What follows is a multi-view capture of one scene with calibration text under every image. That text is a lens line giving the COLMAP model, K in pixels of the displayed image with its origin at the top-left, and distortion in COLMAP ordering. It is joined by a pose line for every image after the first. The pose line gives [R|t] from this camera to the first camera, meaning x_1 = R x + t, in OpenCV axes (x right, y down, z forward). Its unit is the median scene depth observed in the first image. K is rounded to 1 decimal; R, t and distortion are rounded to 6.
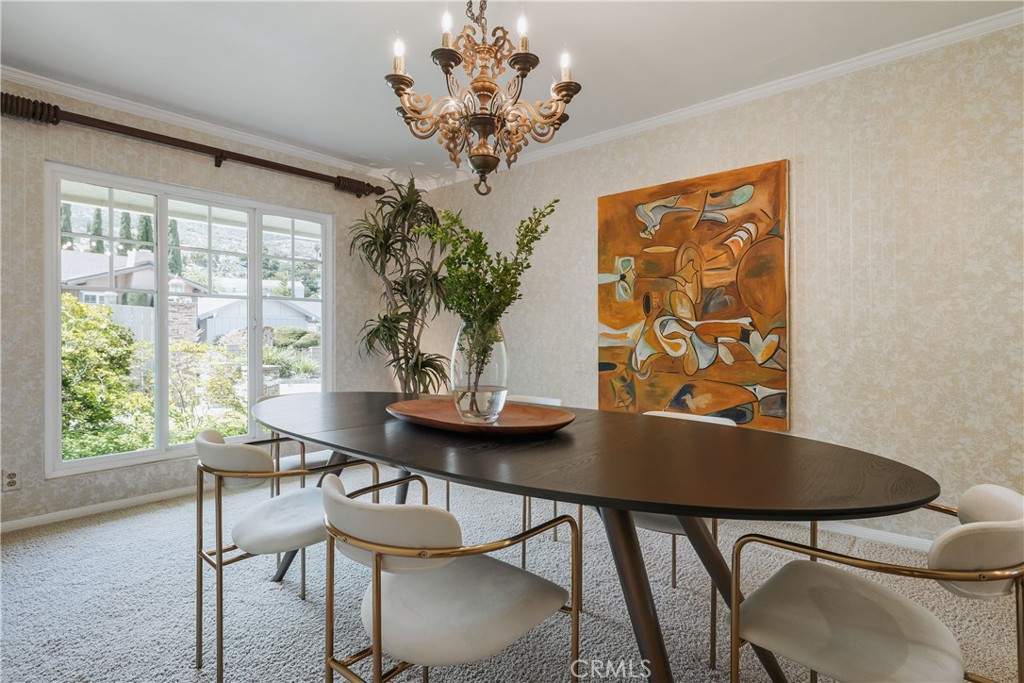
lens RADIAL K [[527.3, 0, 512.0], [0, 527.3, 341.5], [0, 0, 1]] dist [0.000156, -0.000004]
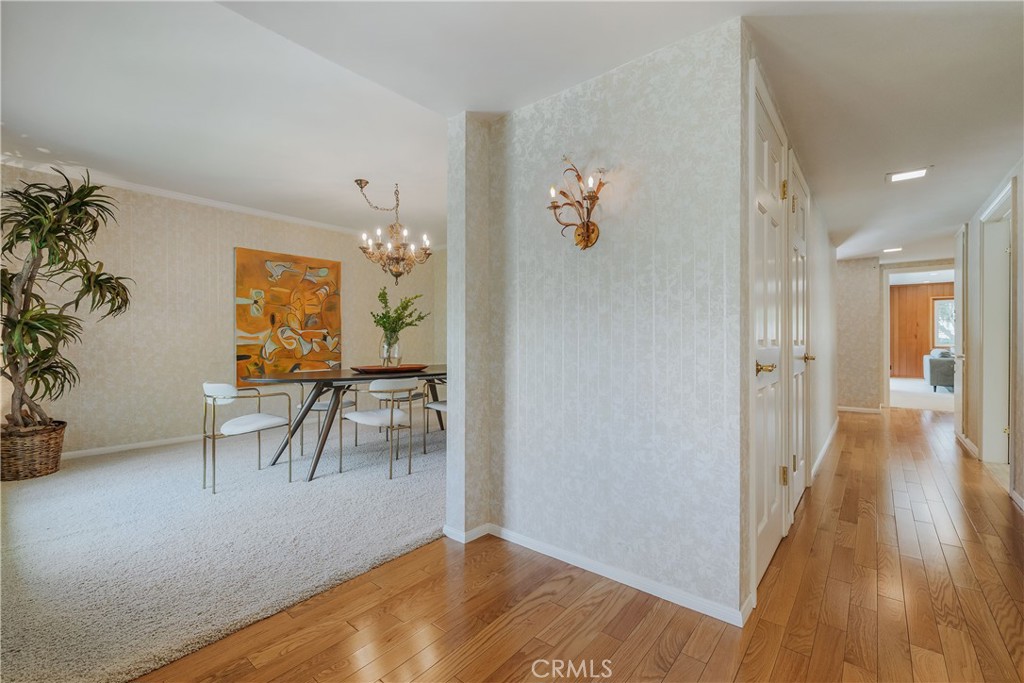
lens RADIAL K [[435.8, 0, 511.4], [0, 435.8, 339.4], [0, 0, 1]] dist [0.002074, 0.000191]
pose [[-0.012024, 0.002035, 0.999926, -1.234287], [0.011445, 0.999933, -0.001897, 0.006020], [-0.999862, 0.011421, -0.012046, 0.243551]]
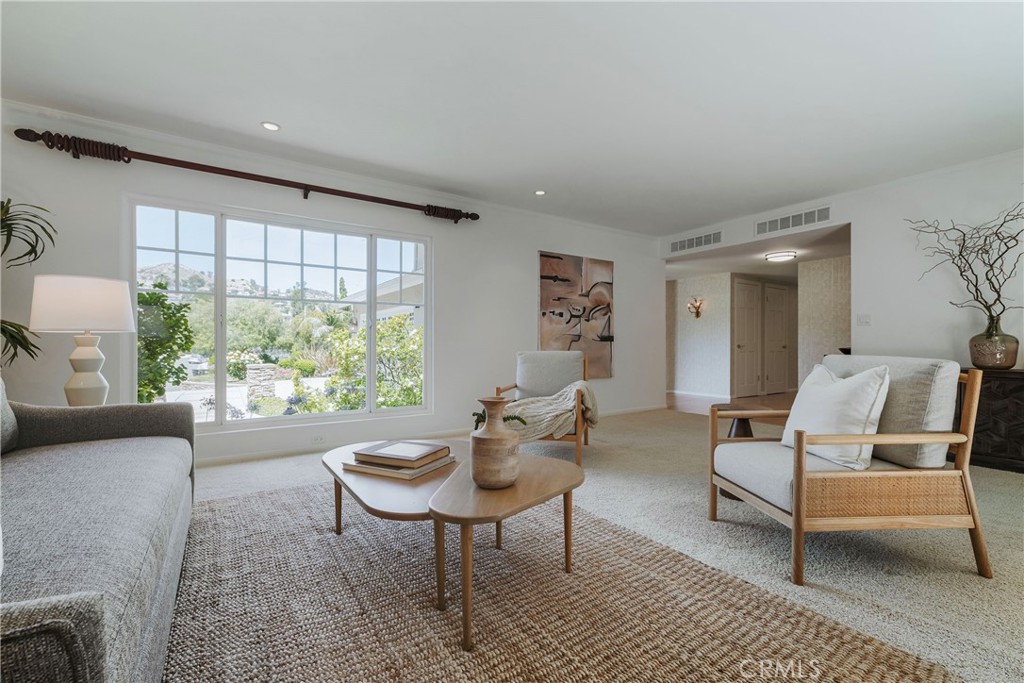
lens RADIAL K [[436.8, 0, 513.1], [0, 436.8, 337.1], [0, 0, 1]] dist [0.000536, 0.000634]
pose [[0.253877, 0.020426, 0.967021, -3.219253], [0.008443, 0.999692, -0.023333, 0.040114], [-0.967200, 0.014088, 0.253627, 0.506834]]
